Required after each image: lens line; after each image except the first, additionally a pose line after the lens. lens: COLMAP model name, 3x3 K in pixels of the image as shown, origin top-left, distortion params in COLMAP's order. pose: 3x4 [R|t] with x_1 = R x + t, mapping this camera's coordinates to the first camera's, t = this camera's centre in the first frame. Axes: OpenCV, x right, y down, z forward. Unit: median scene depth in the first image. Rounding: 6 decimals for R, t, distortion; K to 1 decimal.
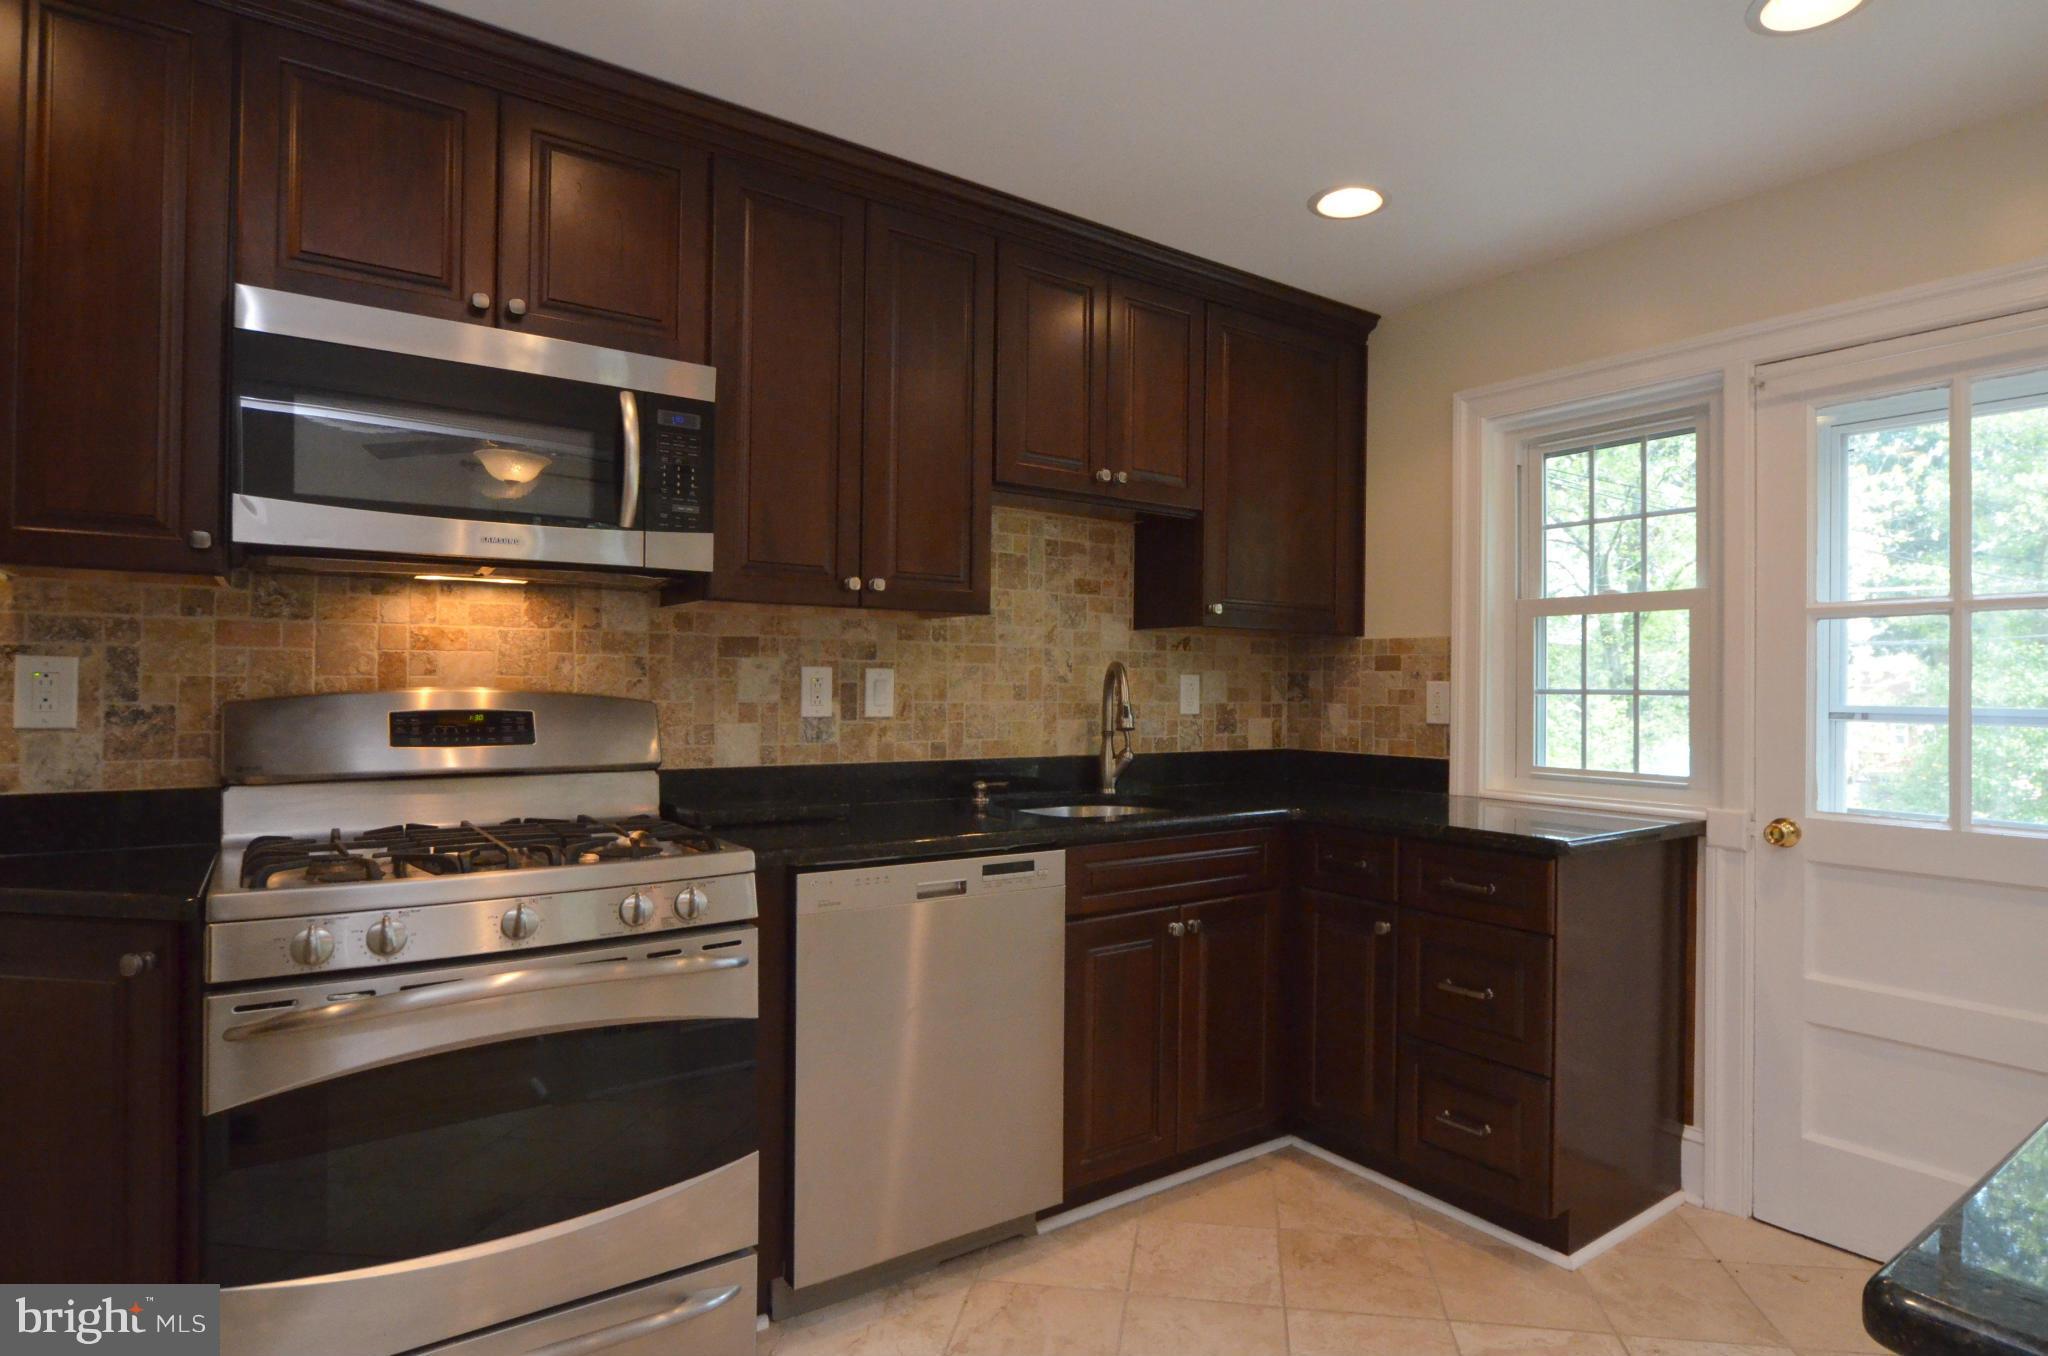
lens RADIAL K [[1090.2, 0, 1076.0], [0, 1090.2, 681.2], [0, 0, 1]] dist [-0.014268, 0.000902]
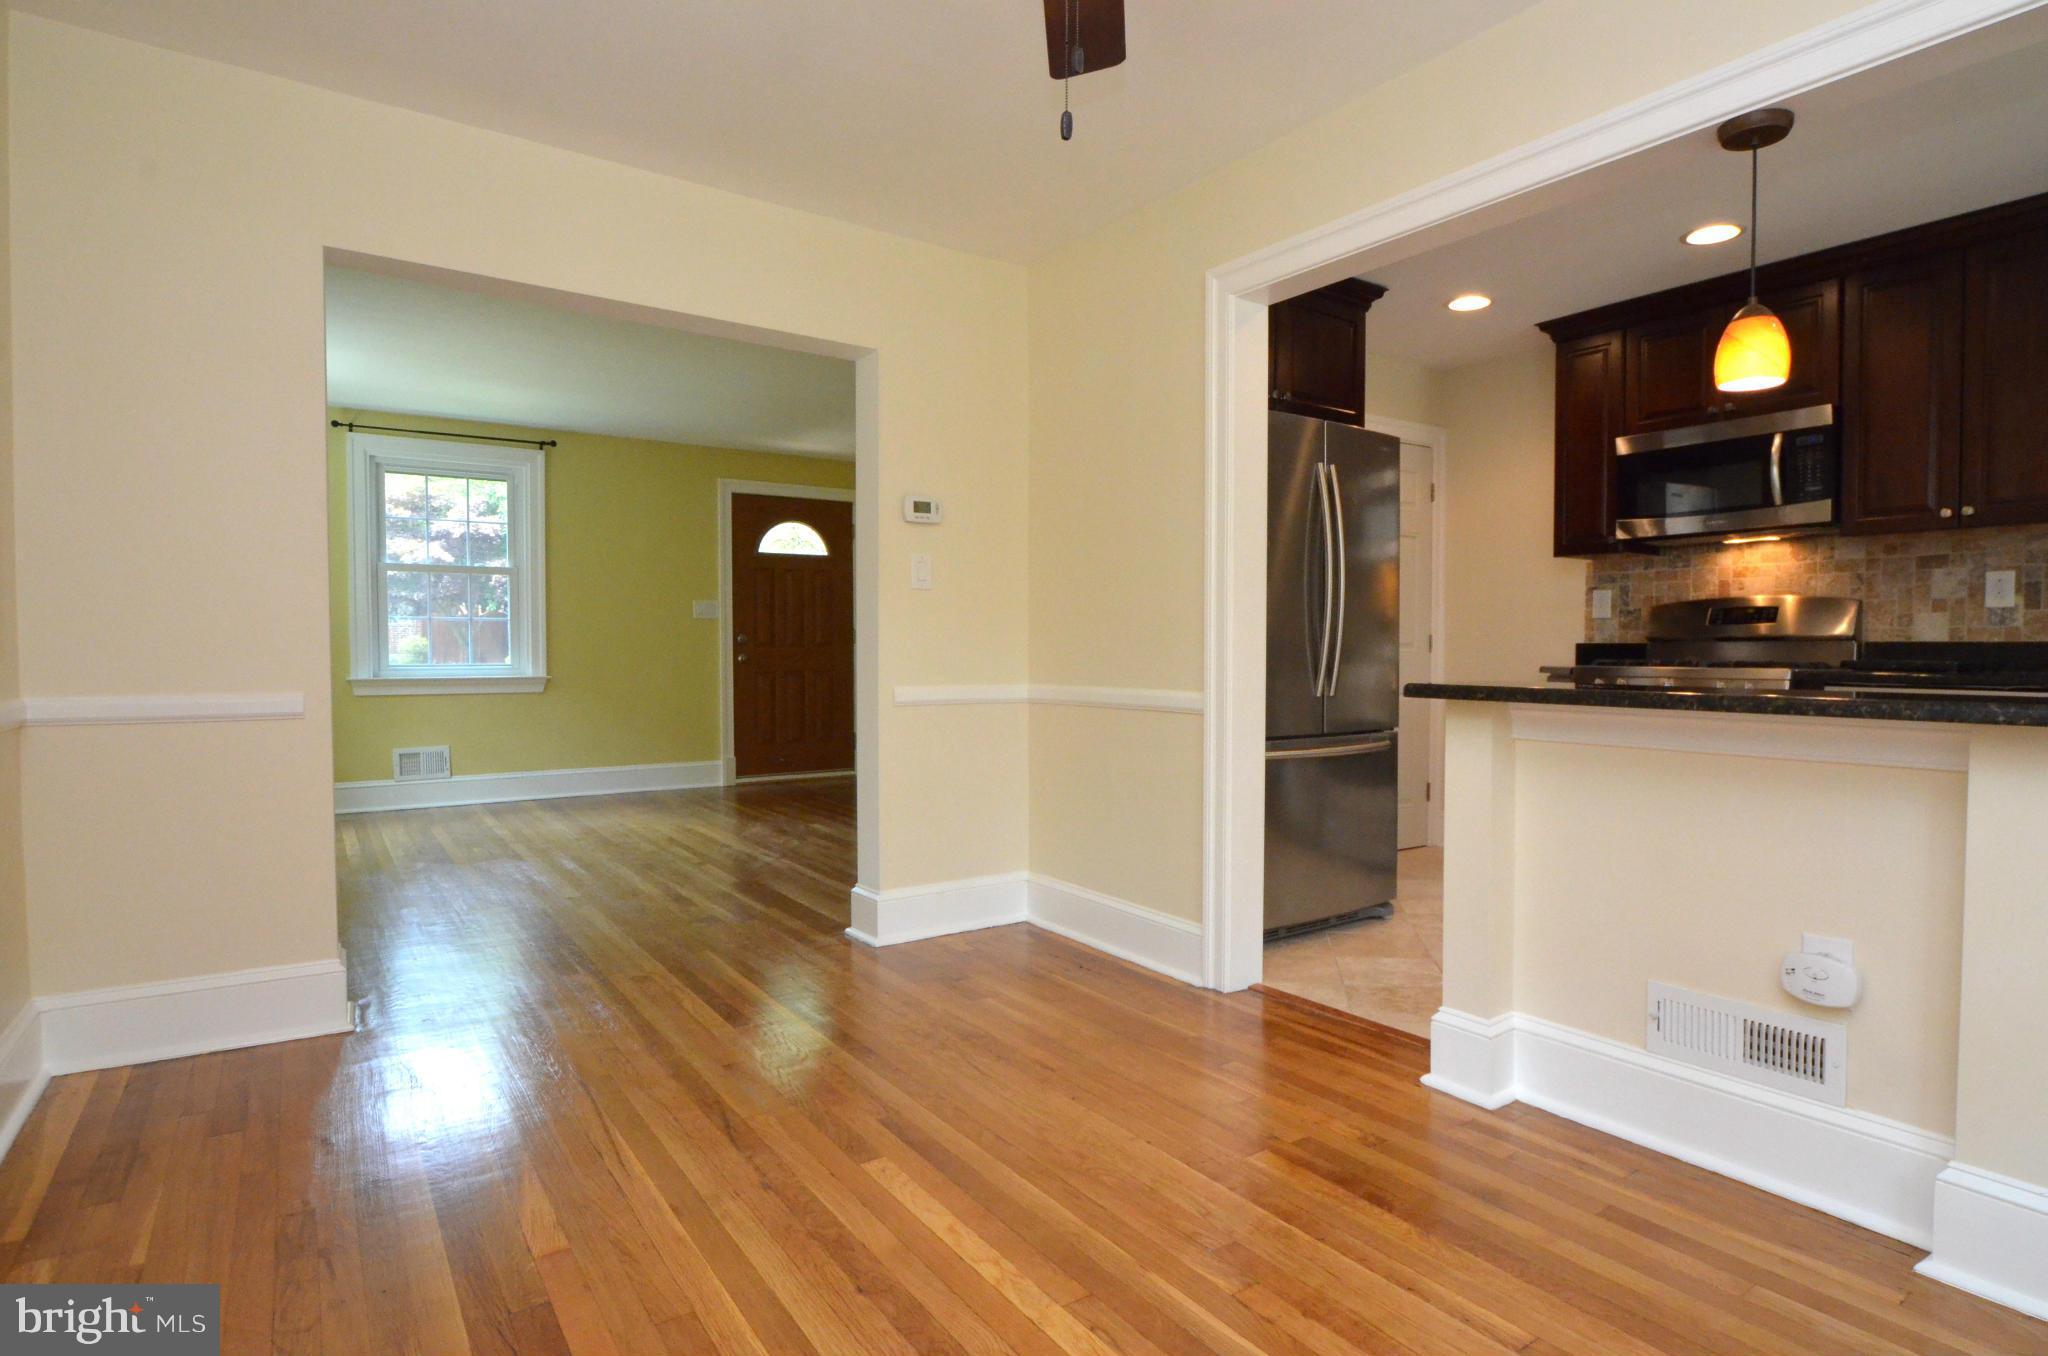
lens RADIAL K [[1090.2, 0, 1076.0], [0, 1090.2, 681.2], [0, 0, 1]] dist [-0.014268, 0.000902]
pose [[-0.012886, 0.019732, -0.999722, 1.035297], [0.001439, 0.999805, 0.019715, 0.088152], [0.999916, -0.001185, -0.012912, -0.141695]]
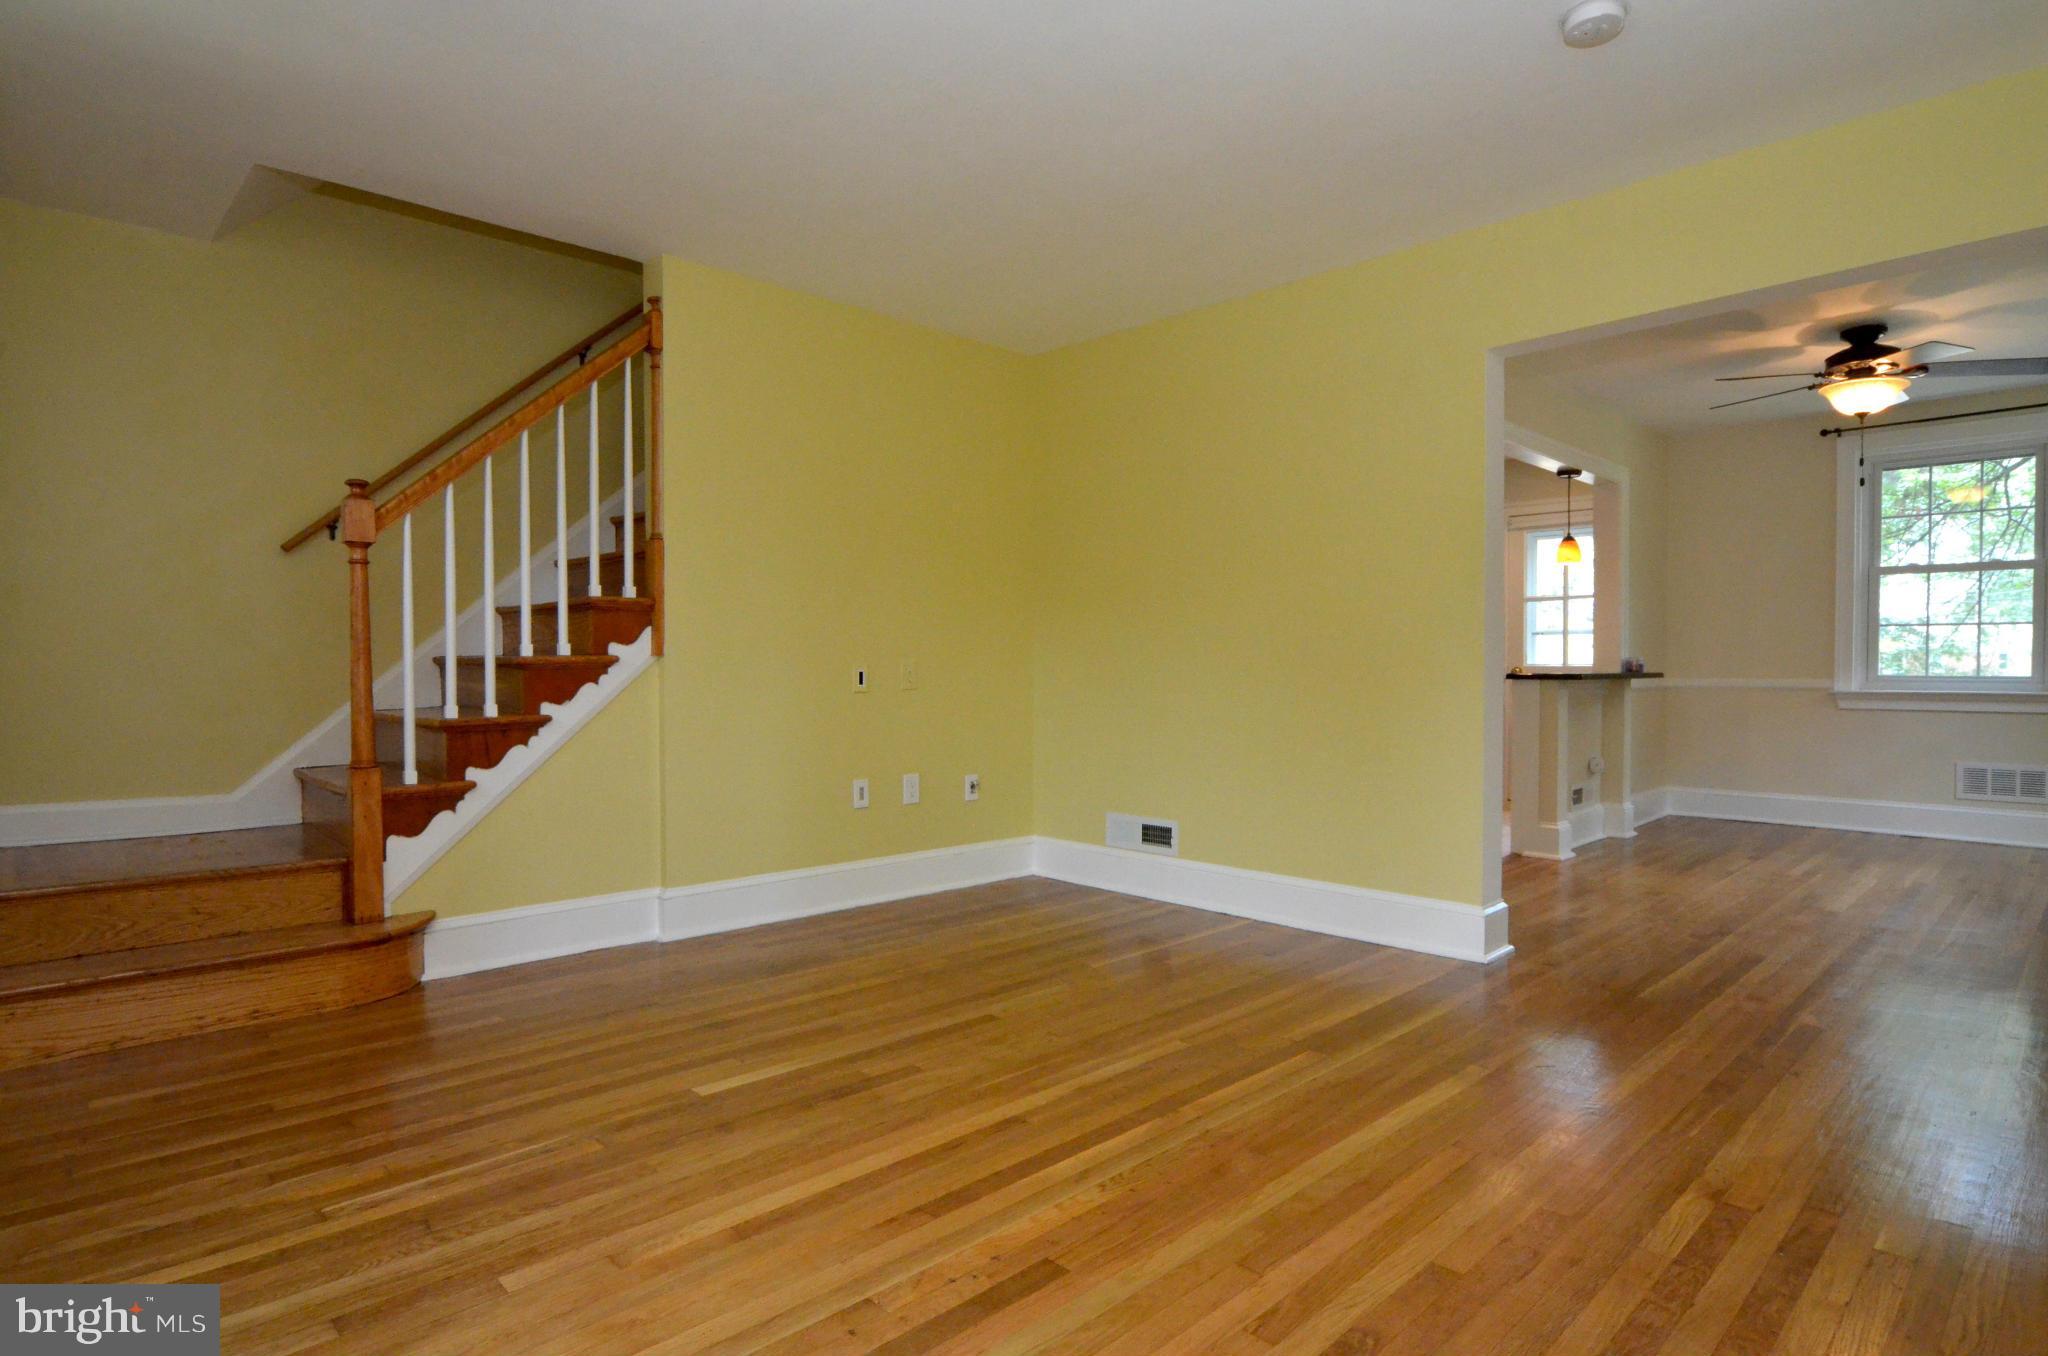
lens RADIAL K [[1090.2, 0, 1076.0], [0, 1090.2, 681.2], [0, 0, 1]] dist [-0.014268, 0.000902]
pose [[0.988256, -0.013515, 0.152206, -0.849207], [0.010258, 0.999702, 0.022167, 0.072297], [-0.152460, -0.020346, 0.988100, -1.517614]]
